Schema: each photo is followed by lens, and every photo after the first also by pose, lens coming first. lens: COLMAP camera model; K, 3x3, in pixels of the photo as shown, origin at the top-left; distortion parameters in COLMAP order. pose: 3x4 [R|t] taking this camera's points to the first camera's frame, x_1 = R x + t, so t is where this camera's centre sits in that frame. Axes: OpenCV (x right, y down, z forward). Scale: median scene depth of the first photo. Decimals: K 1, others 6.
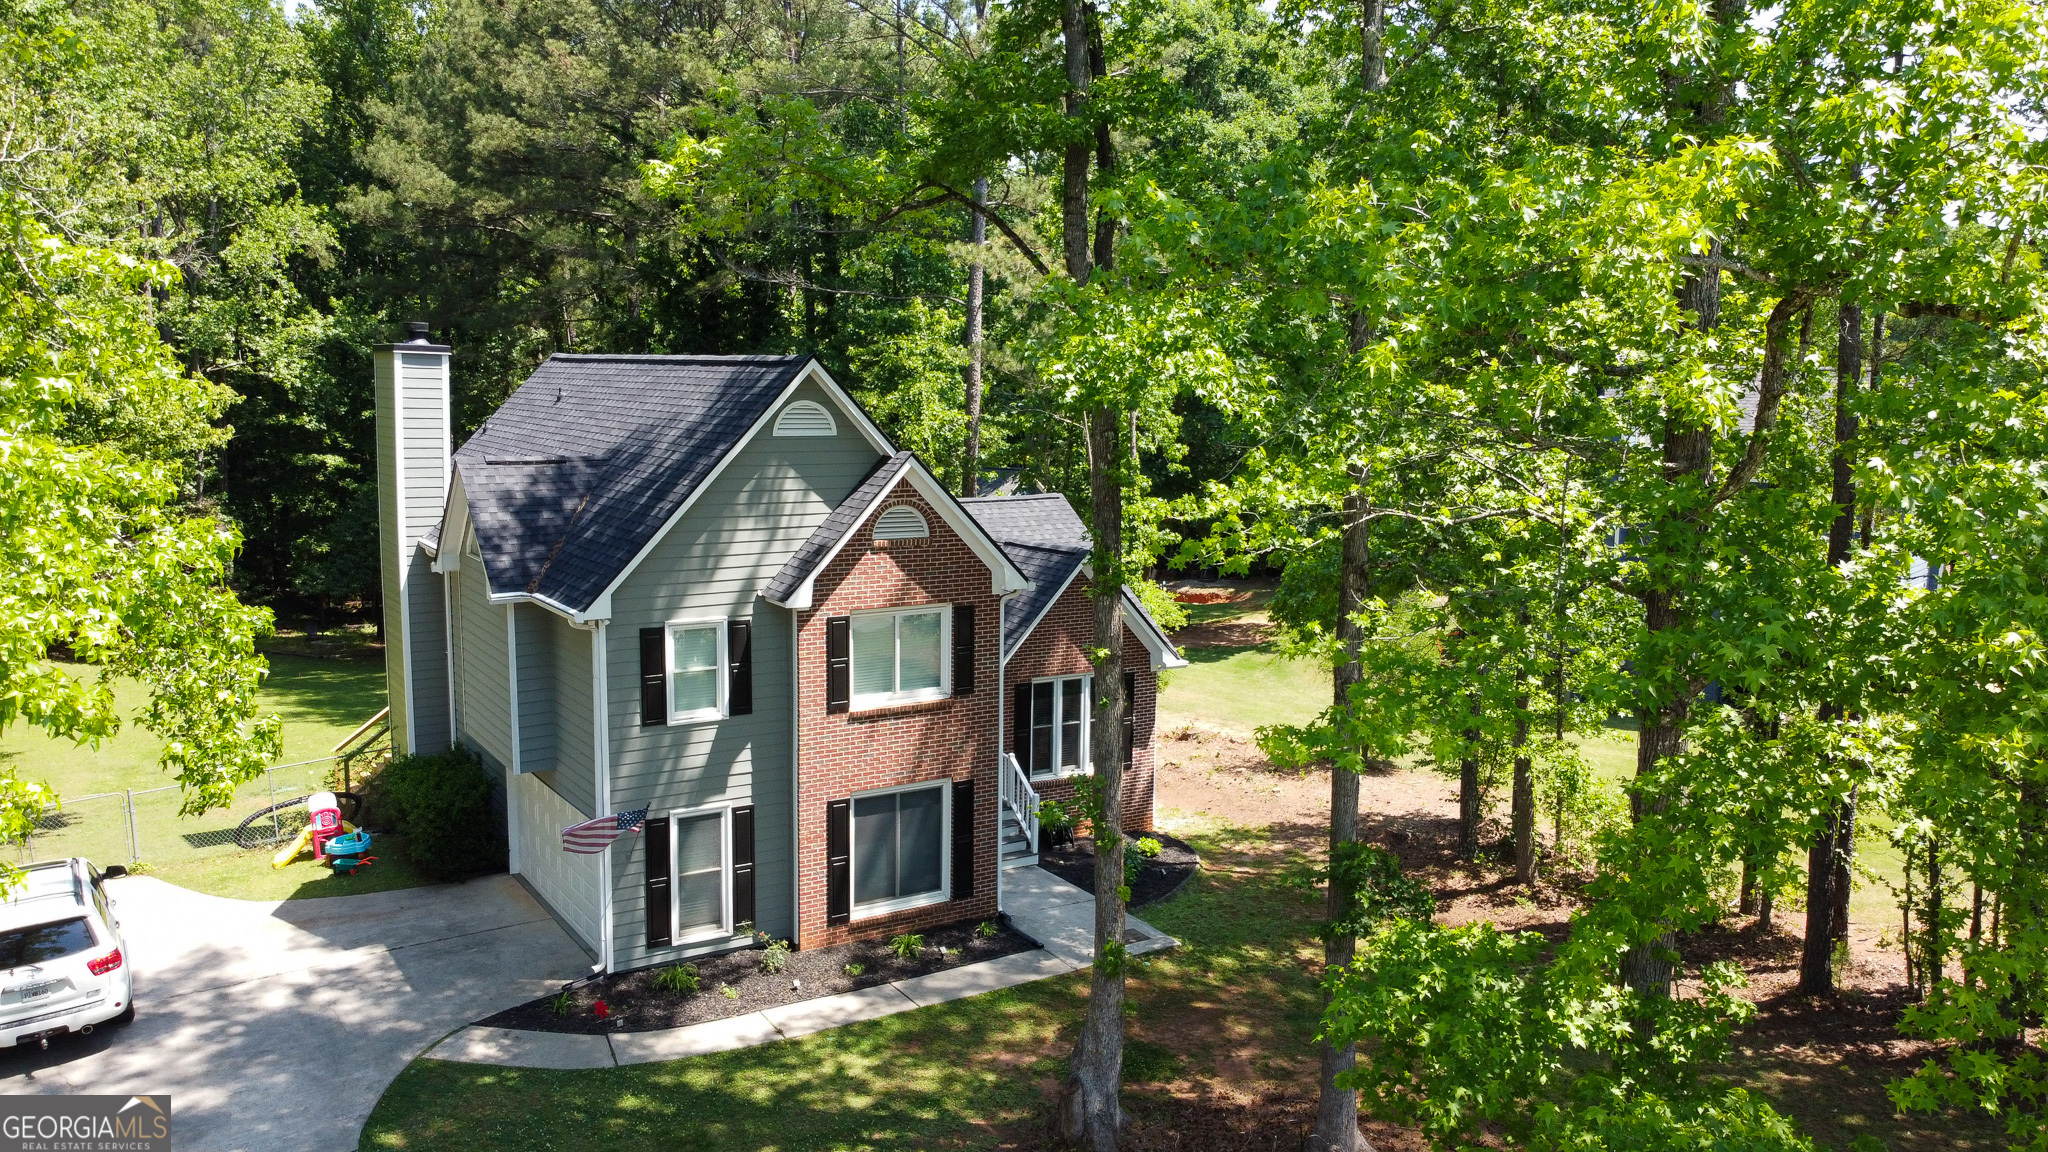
lens RADIAL K [[1566.1, 0, 1024.0], [0, 1566.1, 576.0], [0, 0, 1]] dist [-0.002699, -0.000071]
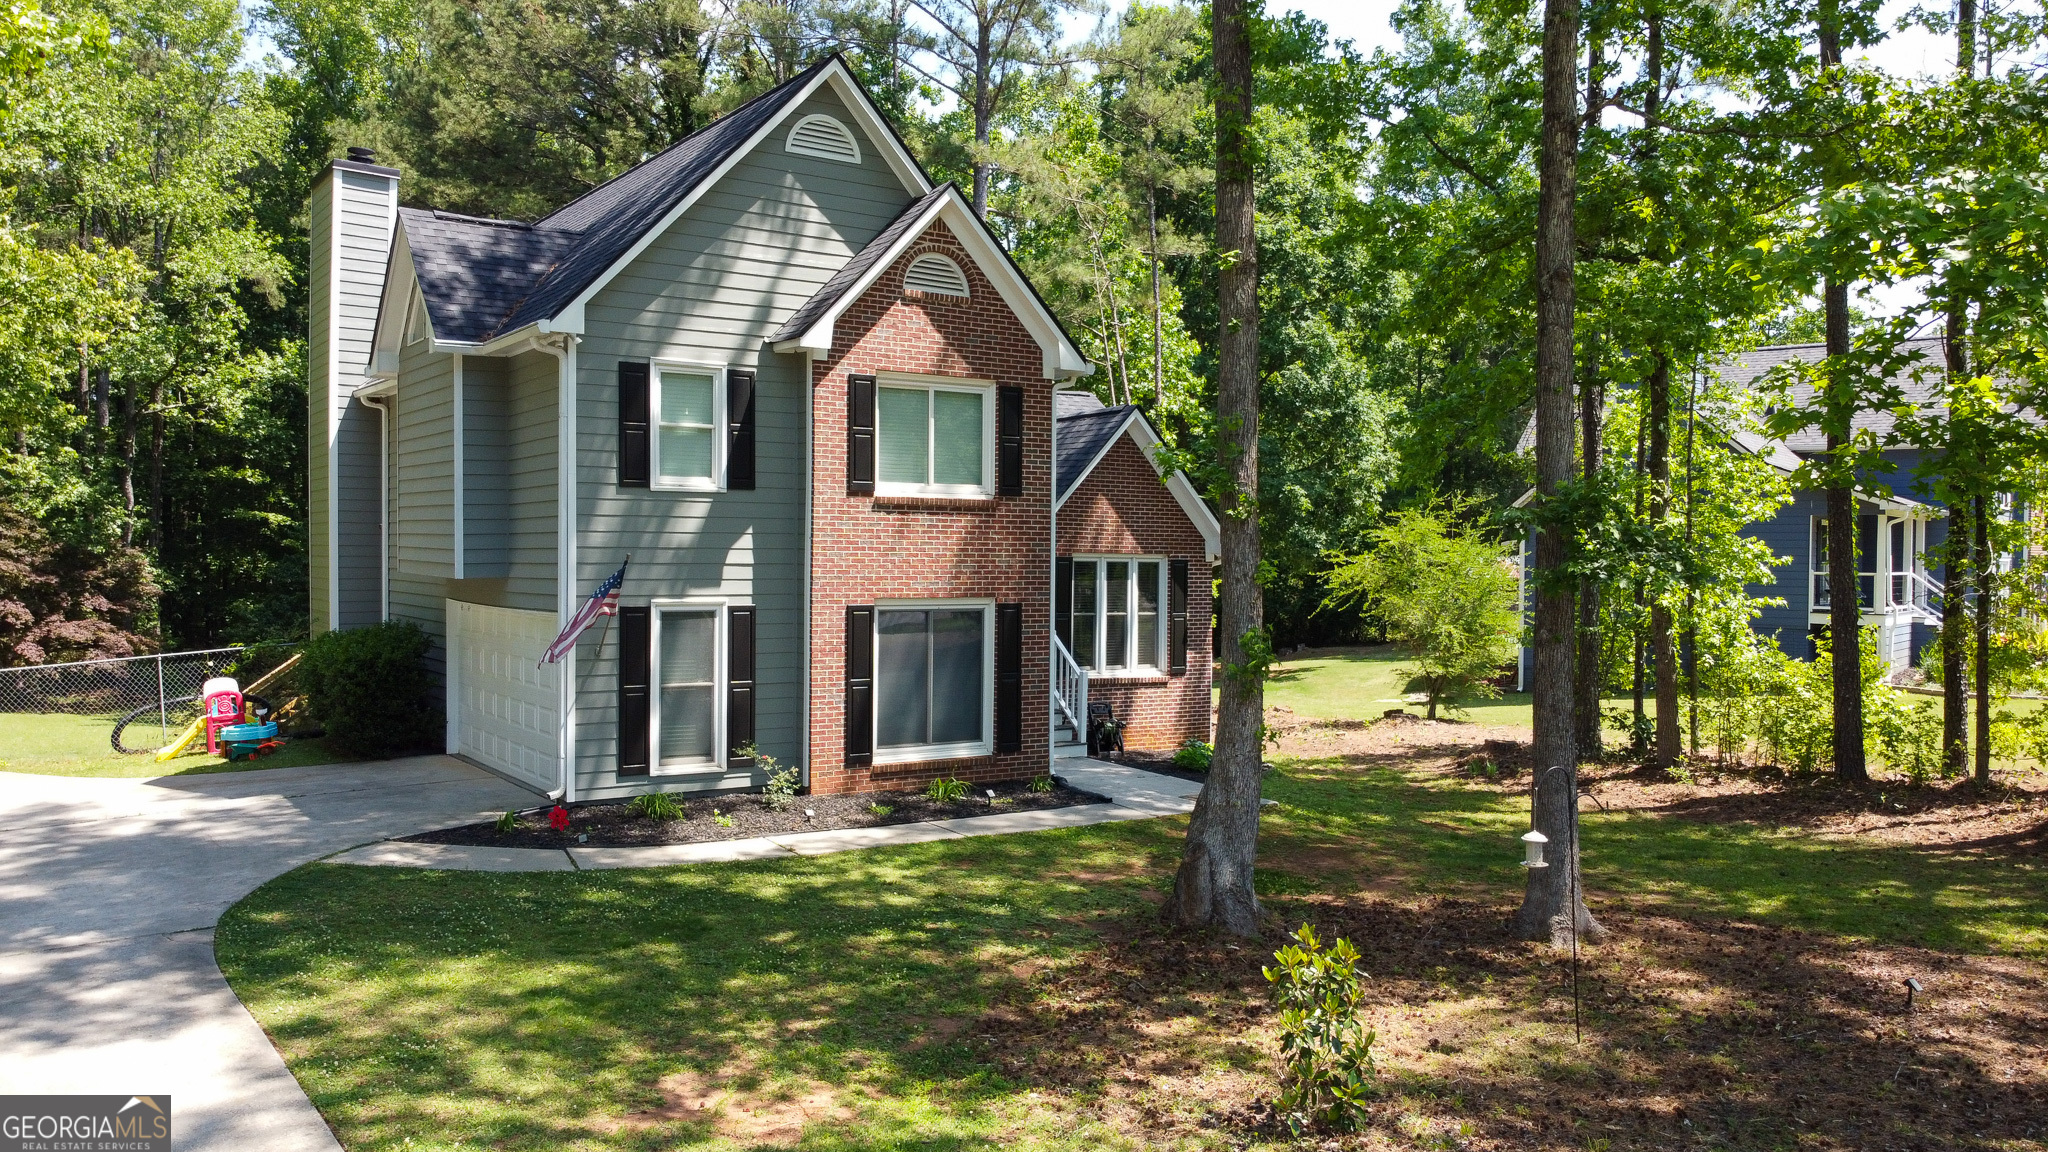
lens RADIAL K [[1558.1, 0, 1024.0], [0, 1558.1, 576.0], [0, 0, 1]] dist [-0.001905, -0.004345]
pose [[0.999635, -0.004854, 0.026579, -0.055683], [0.008066, 0.992485, -0.122100, 0.228298], [-0.025786, 0.122270, 0.992162, 0.201380]]
